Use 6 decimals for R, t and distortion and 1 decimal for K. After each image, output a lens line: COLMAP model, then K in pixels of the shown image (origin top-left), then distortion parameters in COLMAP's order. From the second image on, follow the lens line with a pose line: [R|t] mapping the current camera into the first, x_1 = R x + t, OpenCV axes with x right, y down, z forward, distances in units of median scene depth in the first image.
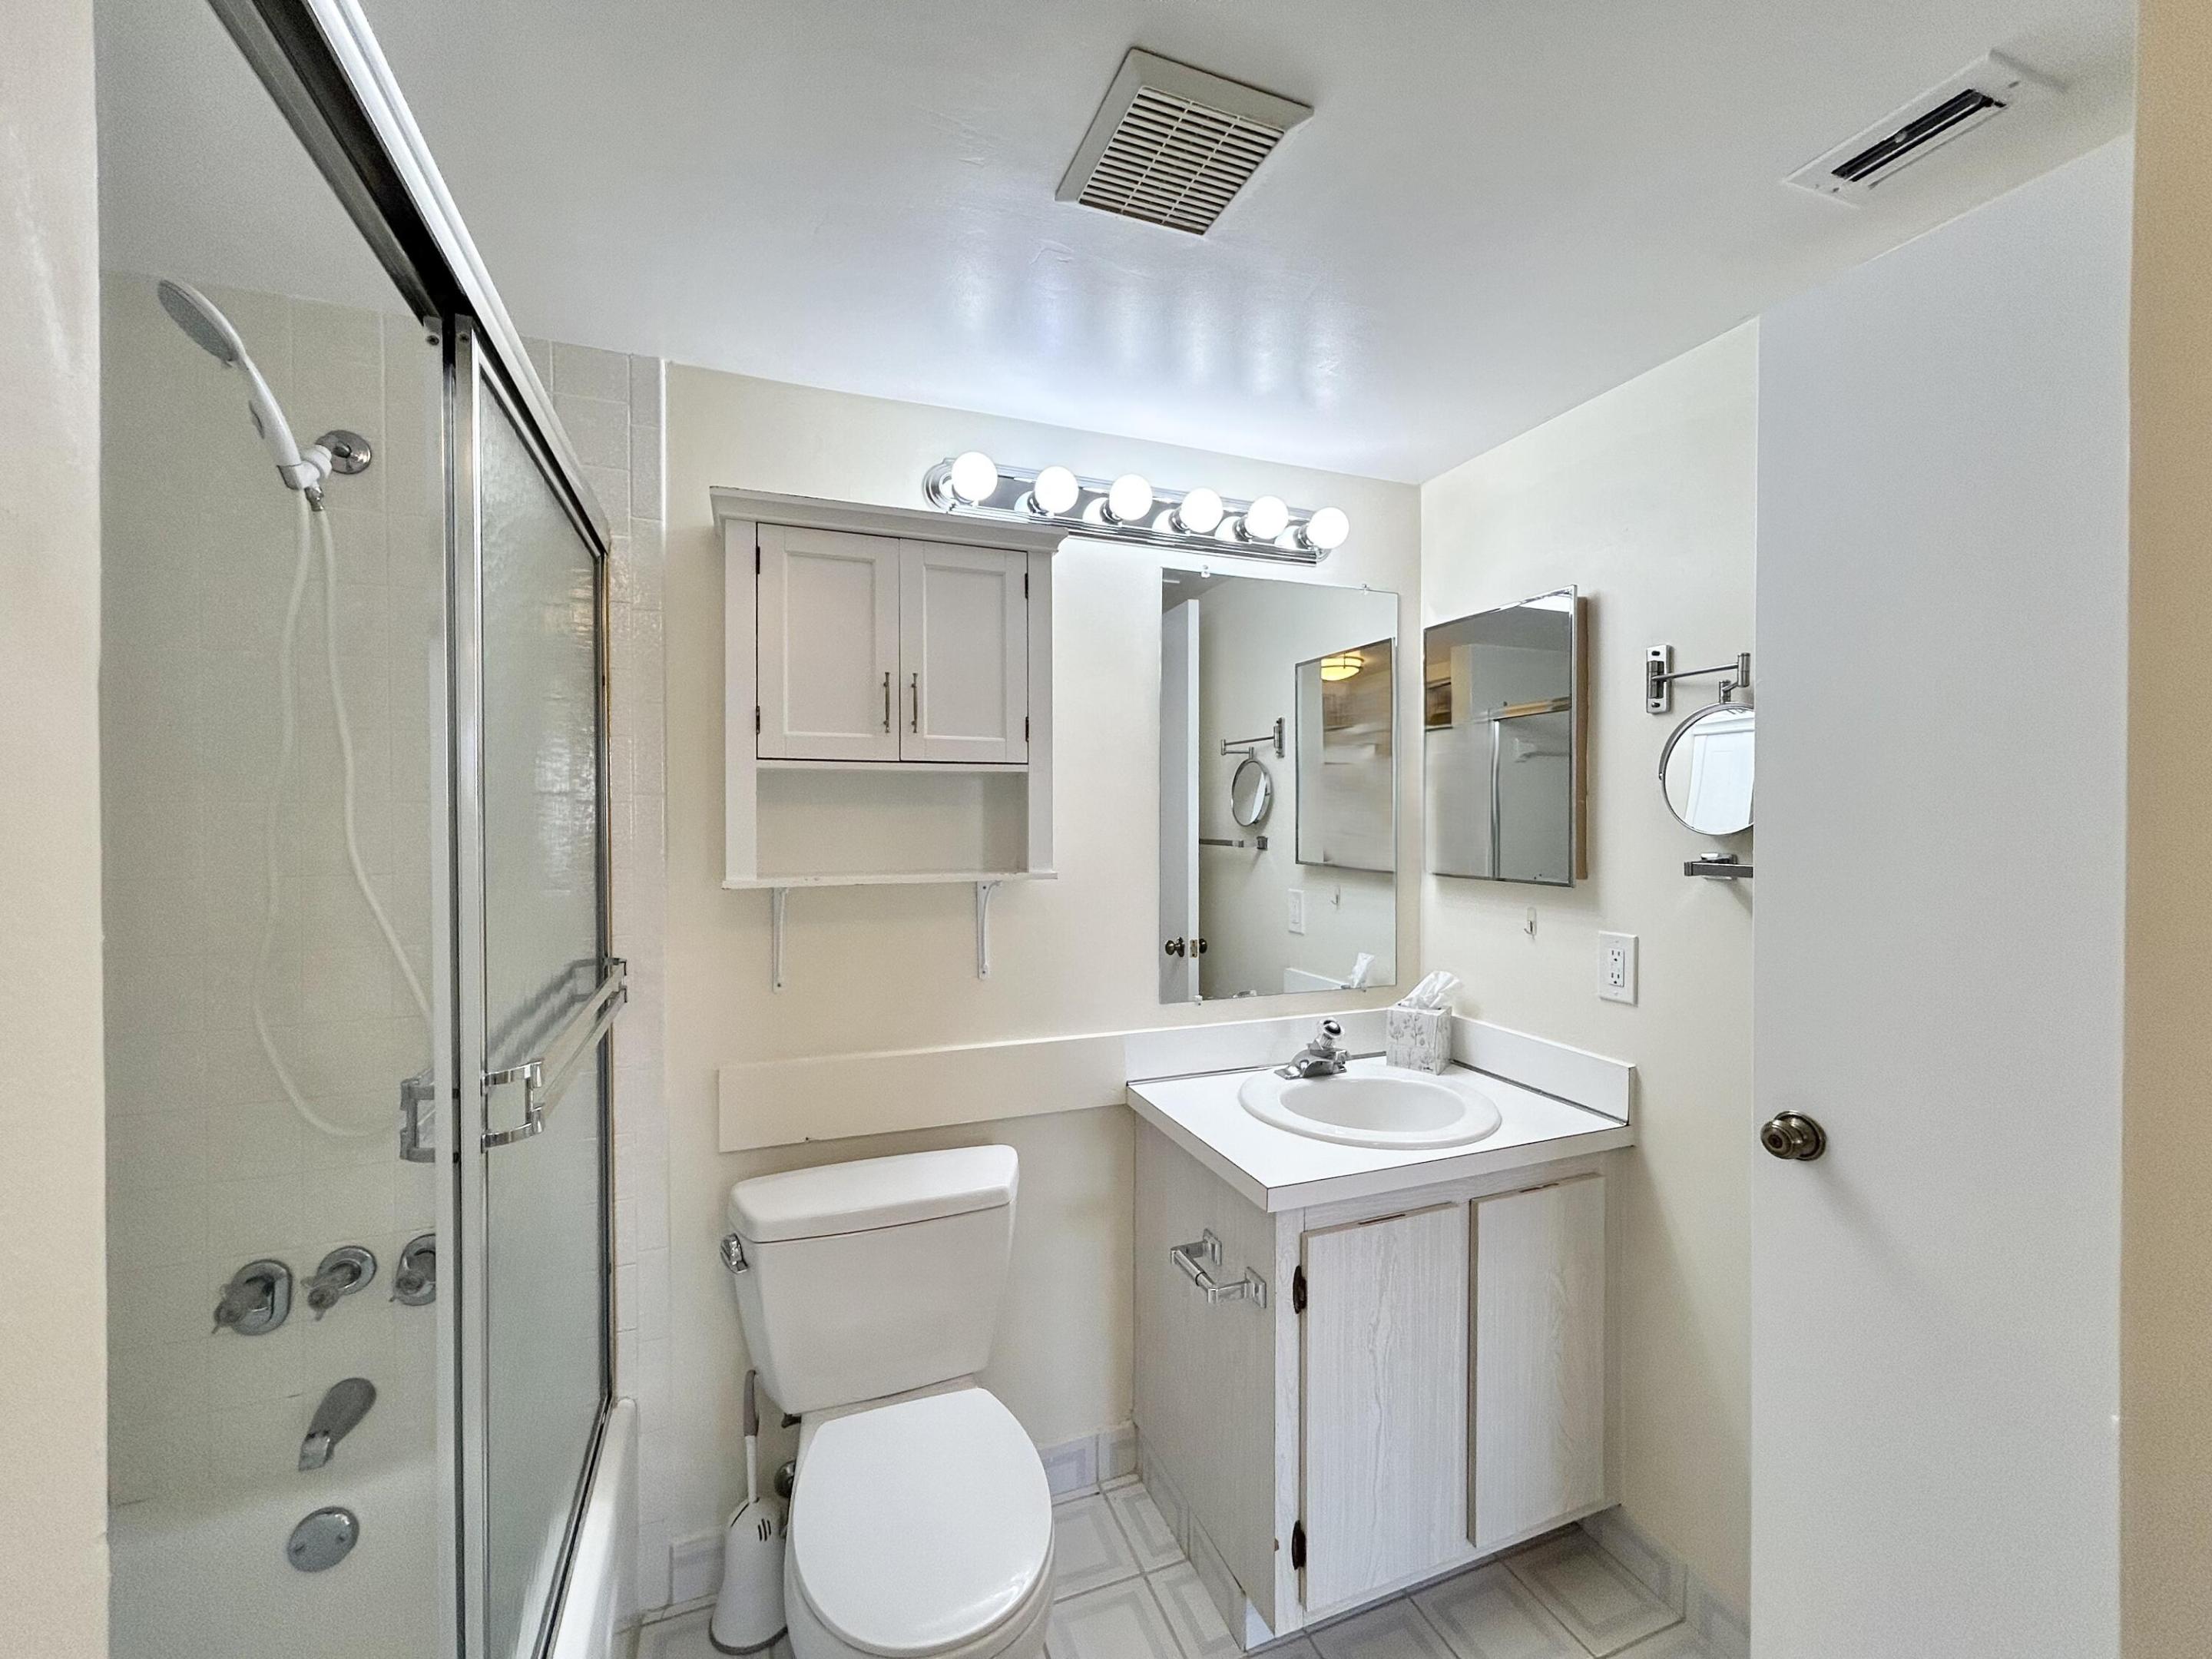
lens RADIAL K [[888.8, 0, 1108.3], [0, 888.8, 826.0], [0, 0, 1]] dist [-0.014773, 0.000064]
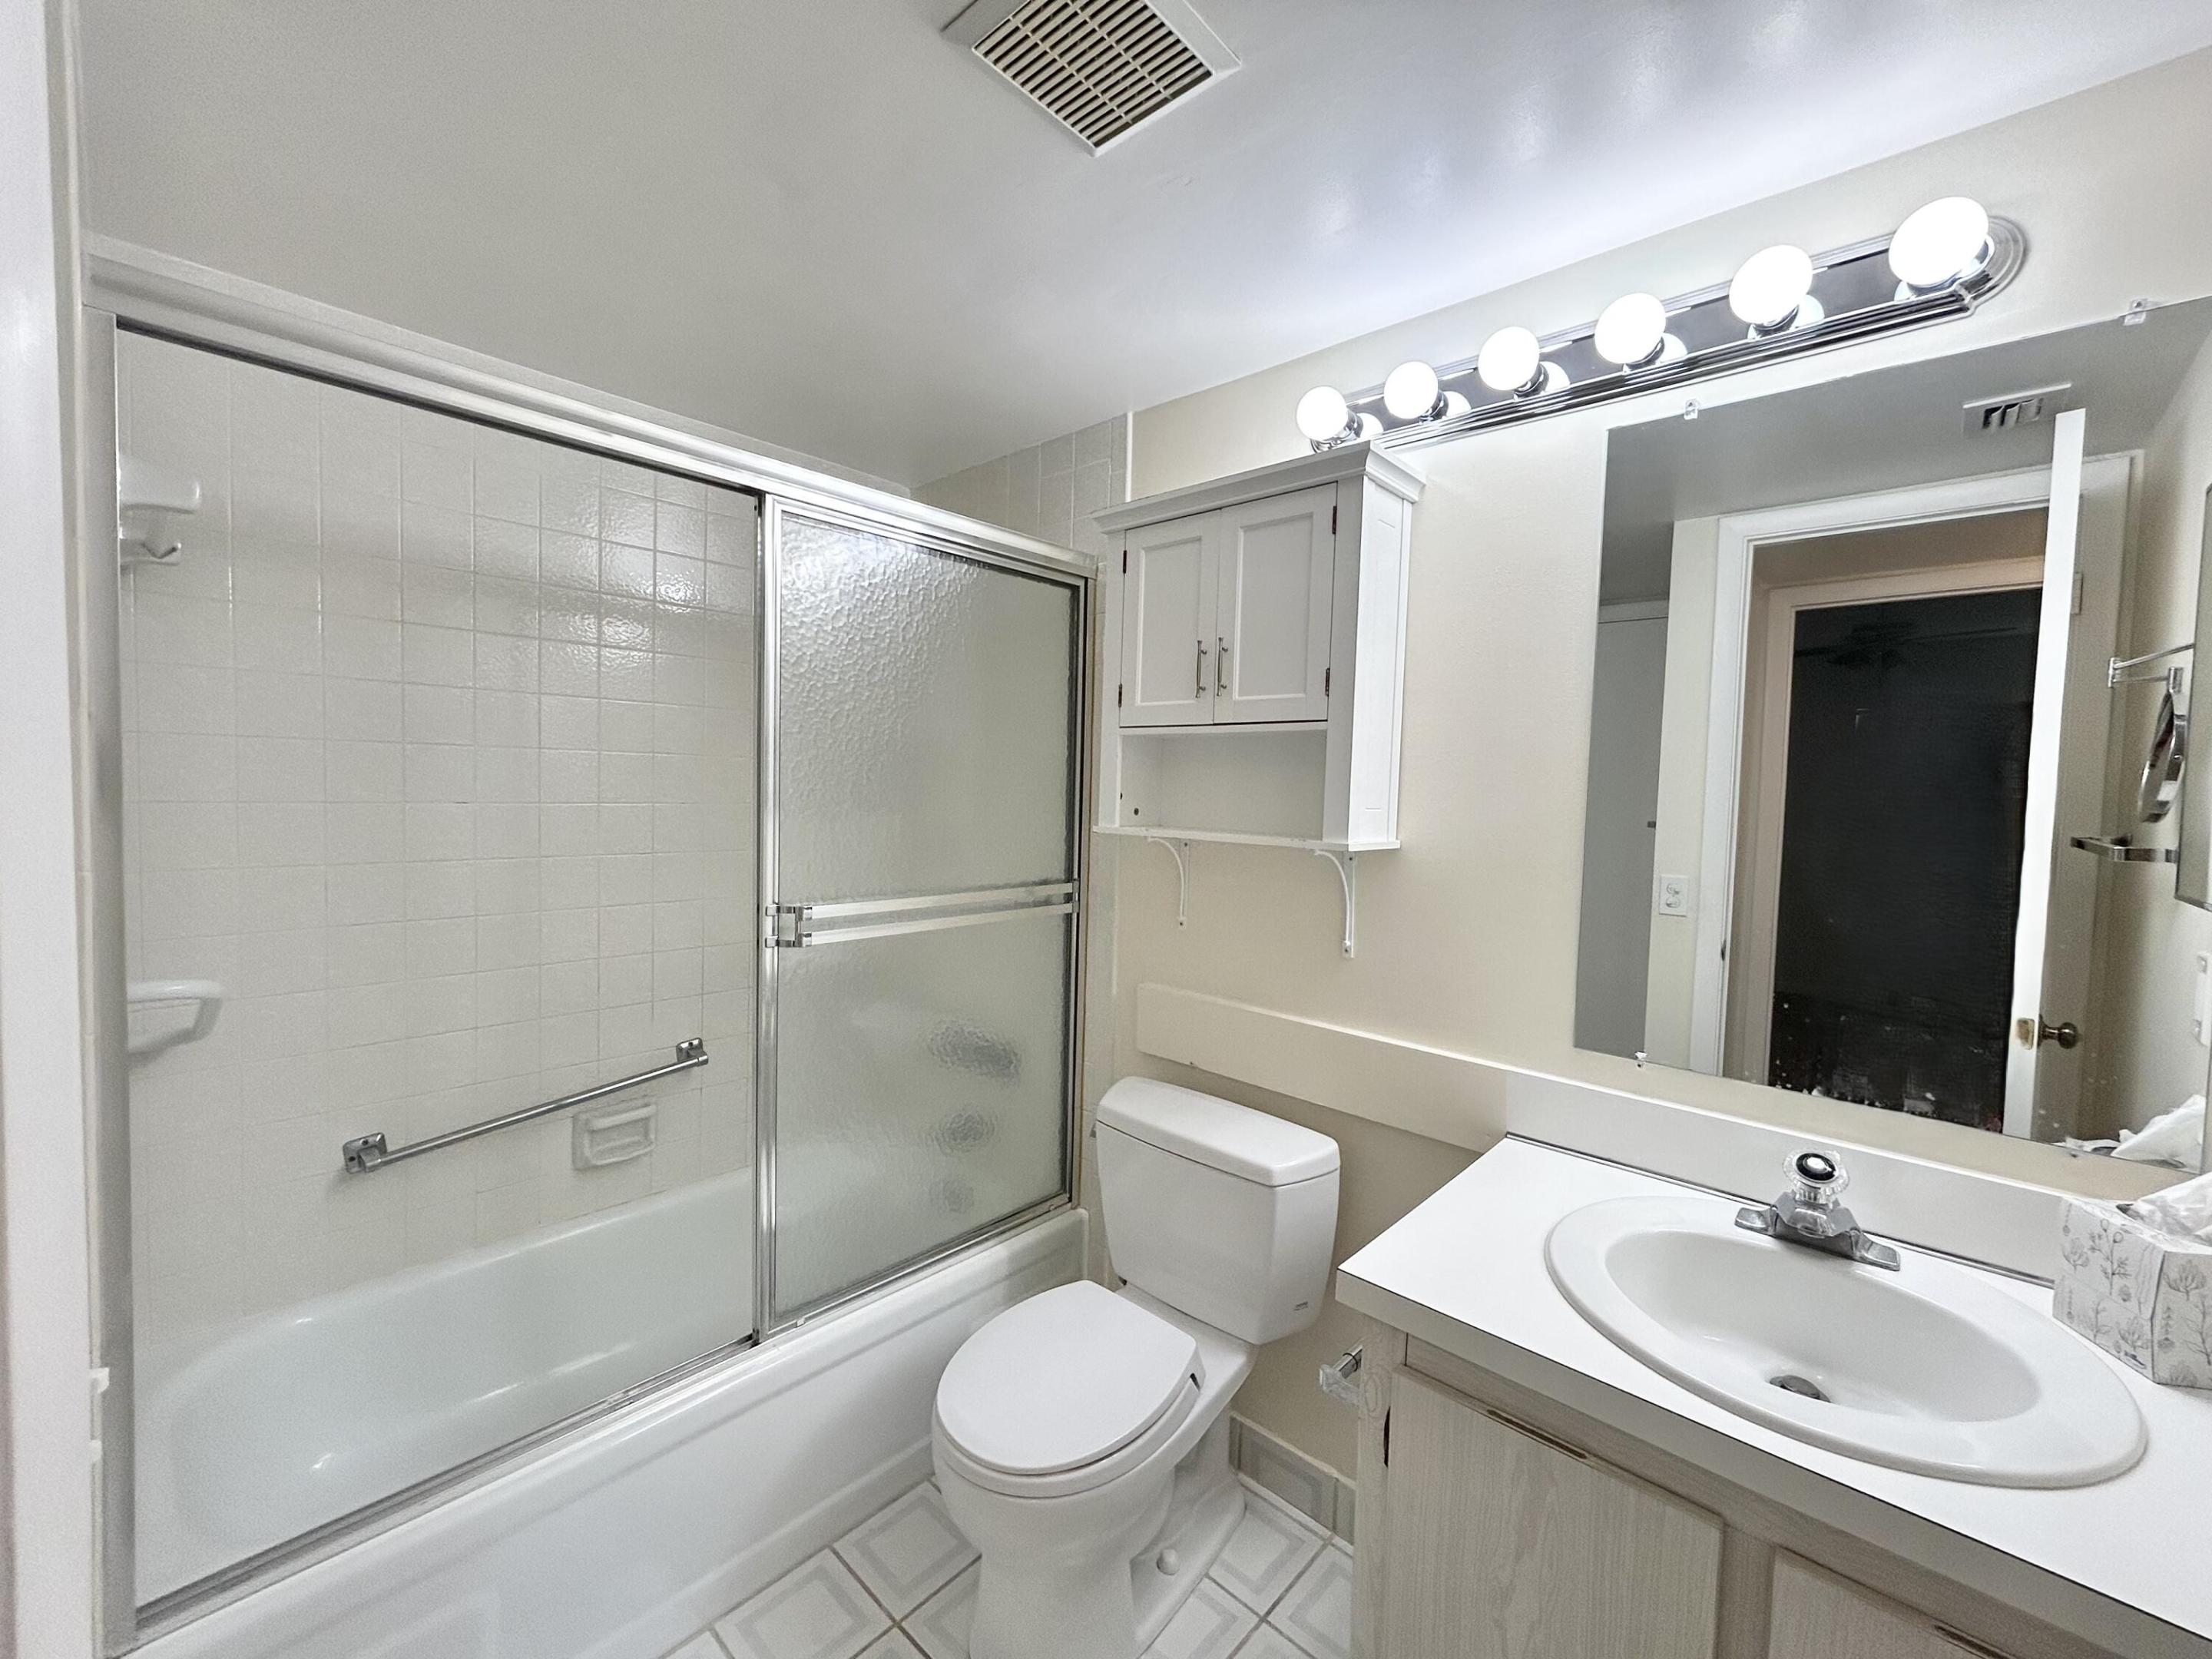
lens RADIAL K [[888.8, 0, 1108.3], [0, 888.8, 826.0], [0, 0, 1]] dist [-0.014773, 0.000064]
pose [[0.443287, 0.055227, -0.894677, 0.619731], [-0.040721, 0.998310, 0.041449, 0.008280], [0.895454, 0.018058, 0.444787, 0.403998]]
